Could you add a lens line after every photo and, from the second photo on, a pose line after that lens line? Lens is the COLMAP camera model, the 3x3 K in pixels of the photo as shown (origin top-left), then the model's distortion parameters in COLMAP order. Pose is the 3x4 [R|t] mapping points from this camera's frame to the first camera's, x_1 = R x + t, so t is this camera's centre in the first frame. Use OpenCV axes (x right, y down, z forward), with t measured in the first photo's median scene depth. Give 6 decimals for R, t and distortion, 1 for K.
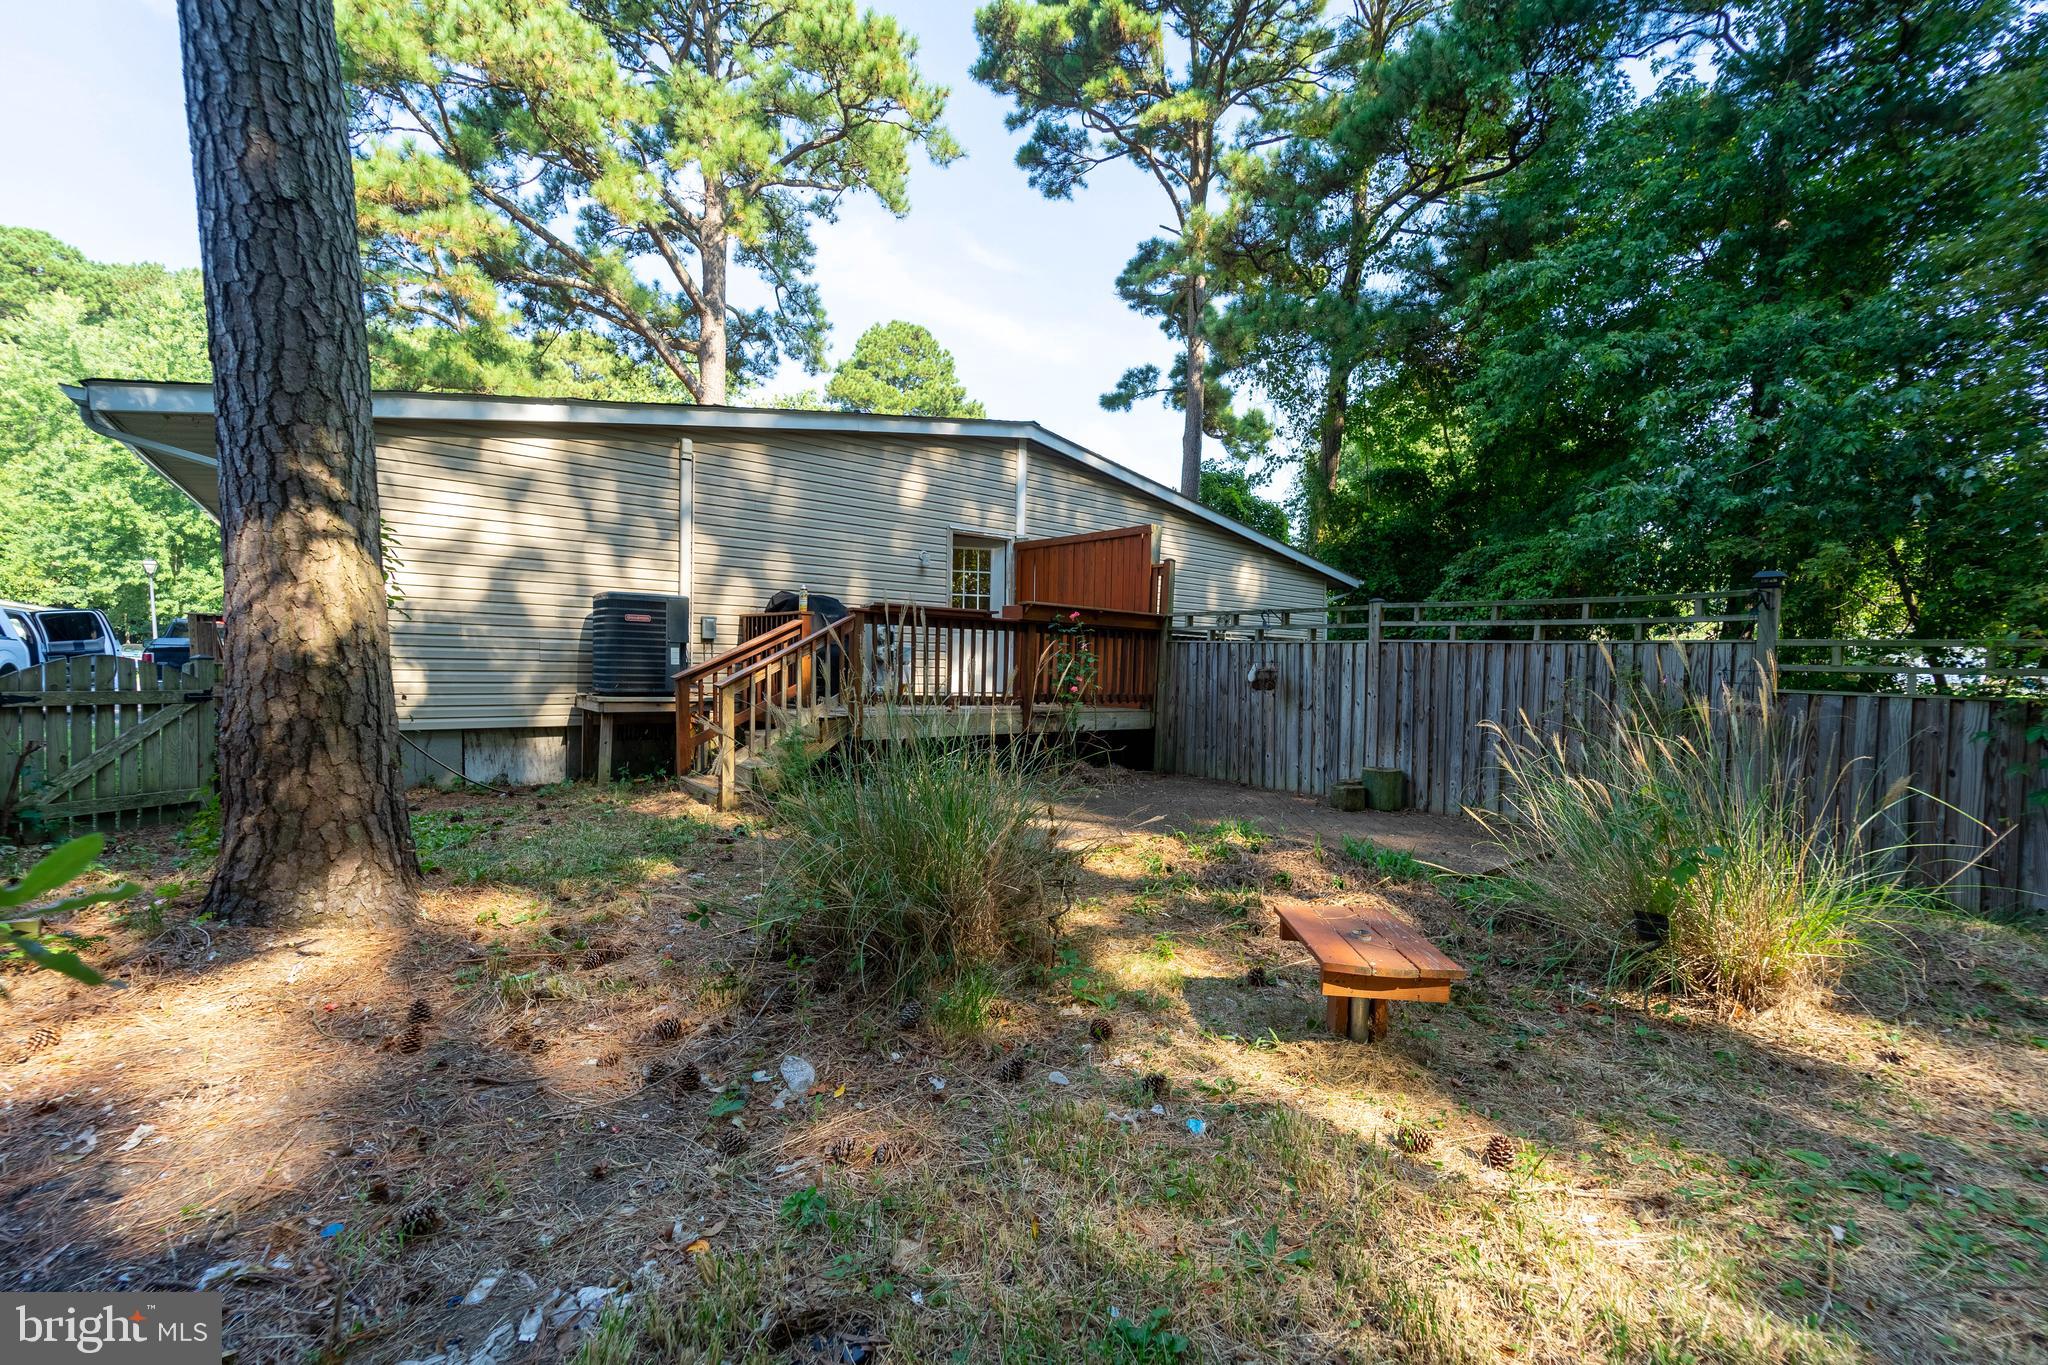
lens RADIAL K [[836.1, 0, 1024.0], [0, 836.1, 682.5], [0, 0, 1]] dist [0.001090, 0.000056]
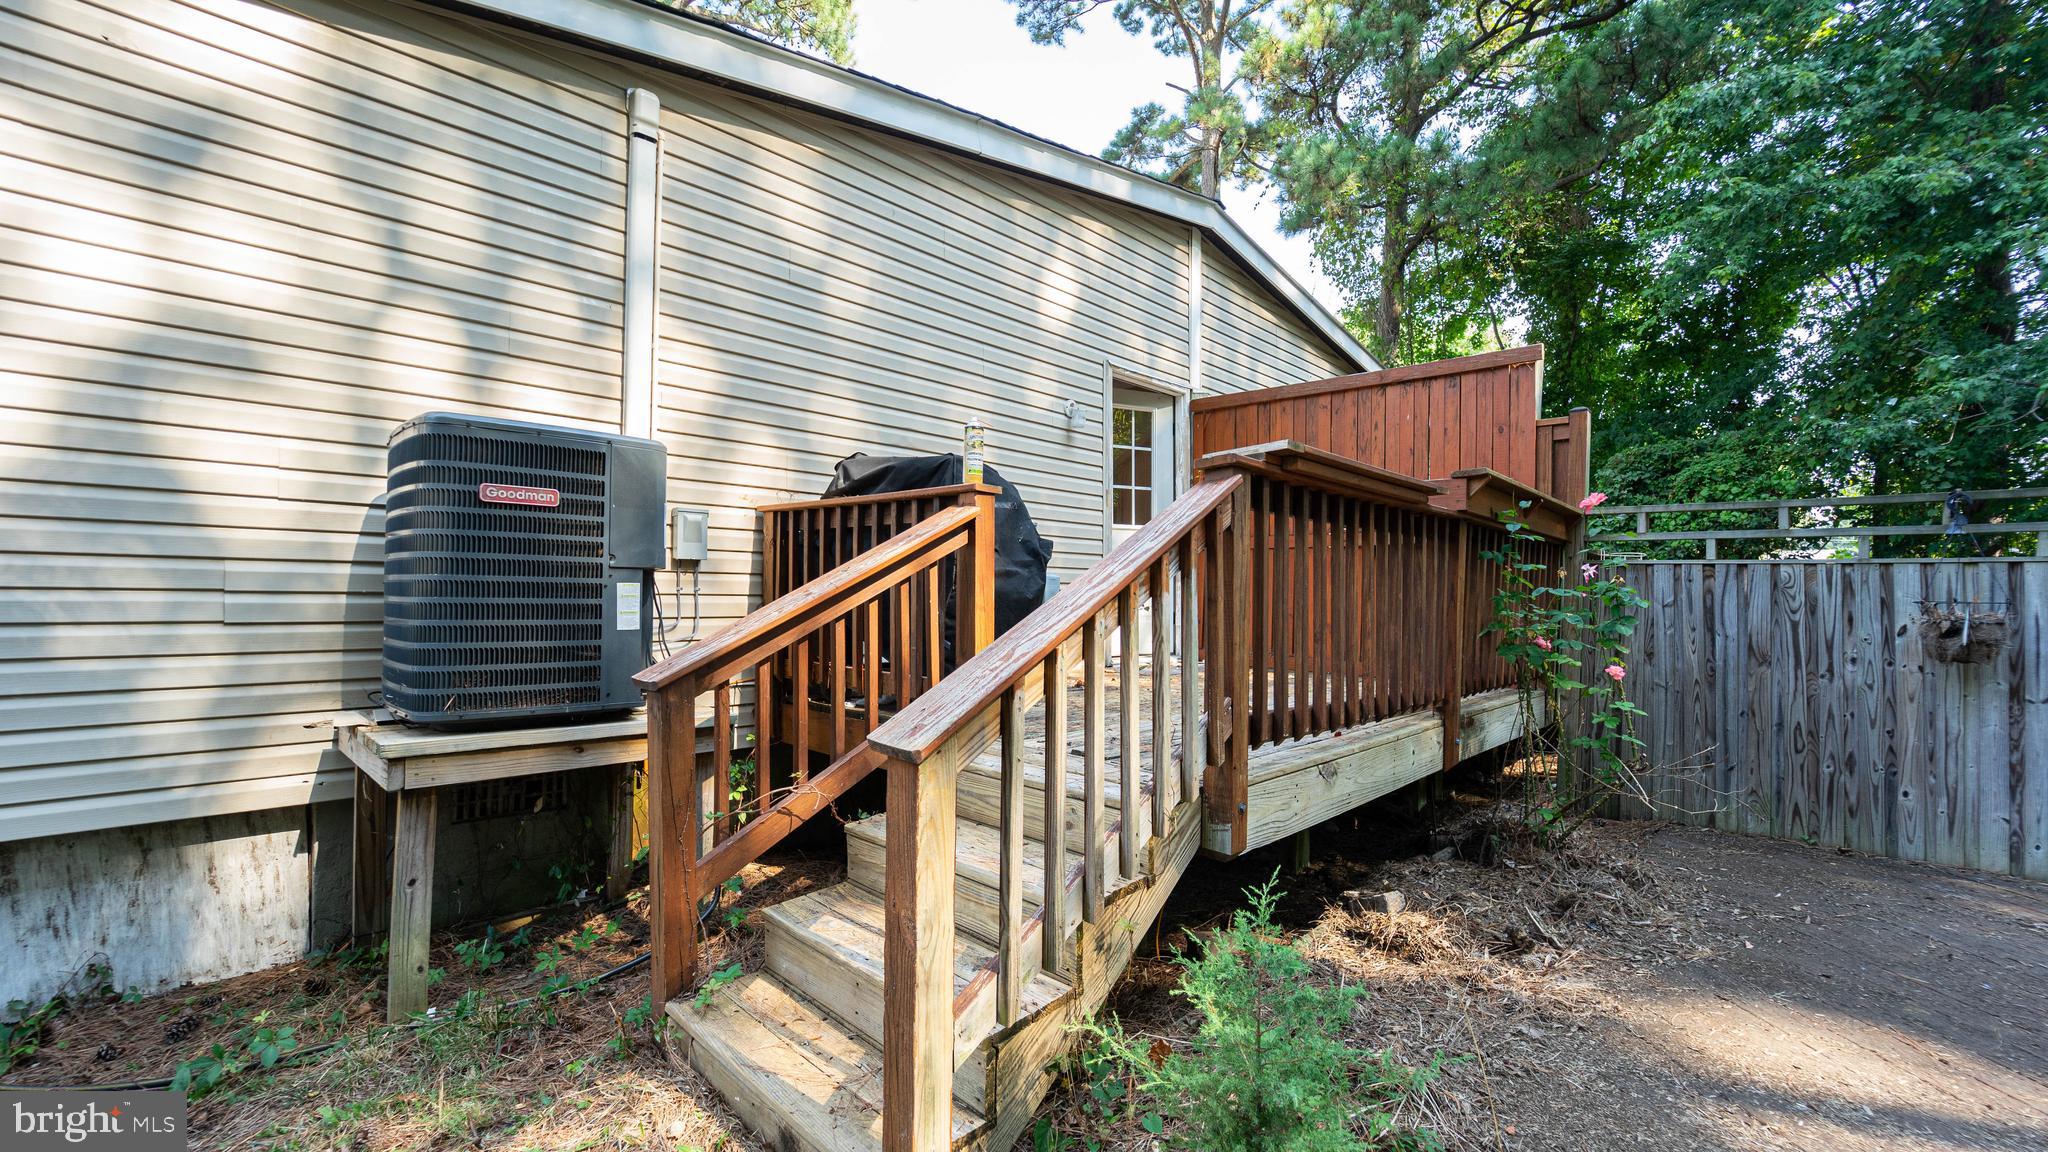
lens RADIAL K [[856.7, 0, 1037.8], [0, 856.7, 579.1], [0, 0, 1]] dist [-0.020161, -0.000392]
pose [[0.991590, -0.008026, 0.129166, -0.199474], [0.013301, 0.999110, -0.040027, -0.017919], [-0.128730, 0.041408, 0.990815, 0.421432]]
